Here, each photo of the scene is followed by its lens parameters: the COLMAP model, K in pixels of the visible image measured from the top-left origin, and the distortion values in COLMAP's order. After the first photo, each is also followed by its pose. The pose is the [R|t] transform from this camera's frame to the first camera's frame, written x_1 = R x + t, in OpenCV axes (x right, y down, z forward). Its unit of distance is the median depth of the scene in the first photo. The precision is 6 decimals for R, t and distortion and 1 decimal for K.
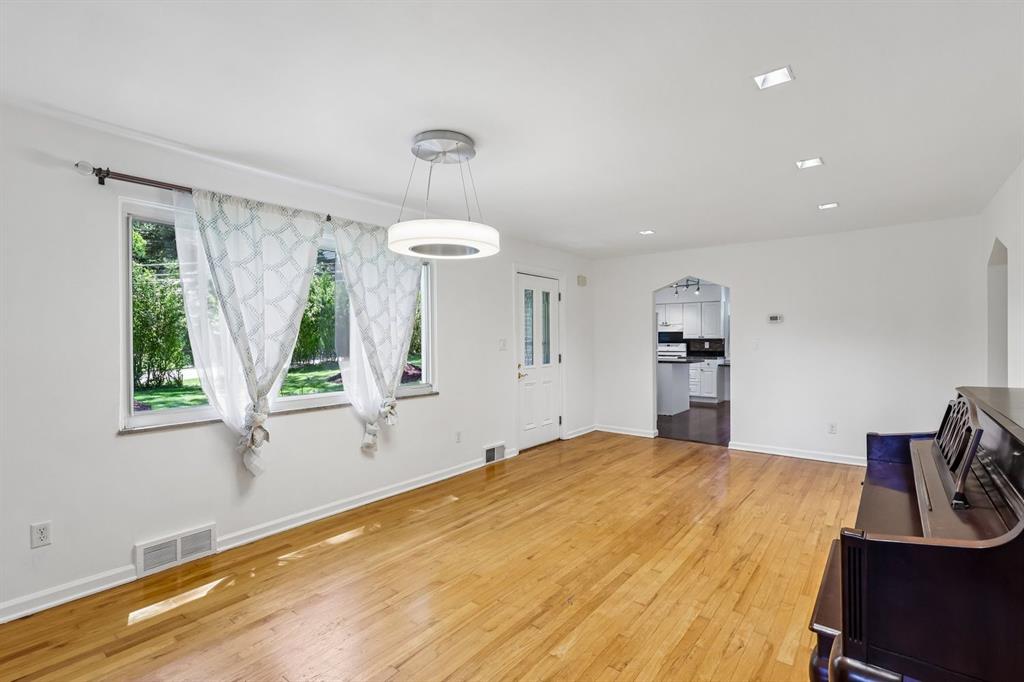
lens RADIAL K [[476.6, 0, 512.0], [0, 476.6, 341.0], [0, 0, 1]] dist [0.000995, -0.000090]
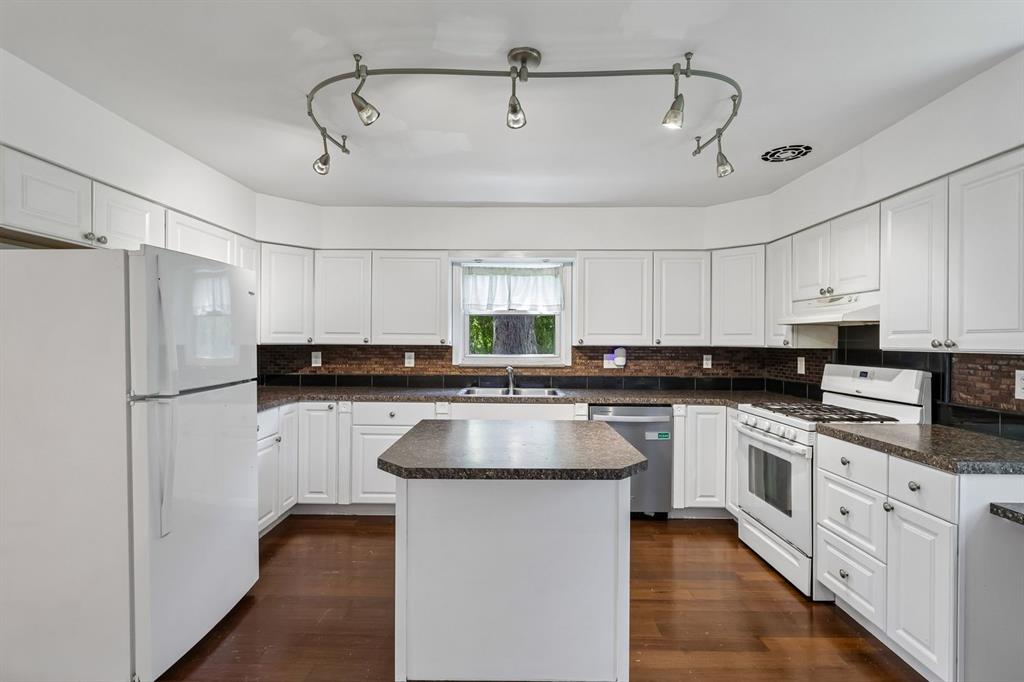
lens RADIAL K [[476.6, 0, 512.0], [0, 476.6, 341.0], [0, 0, 1]] dist [0.000995, -0.000090]
pose [[0.611024, 0.011897, -0.791523, 1.020702], [-0.007304, 0.999929, 0.009391, -0.024408], [0.791578, 0.000043, 0.611068, 1.659016]]
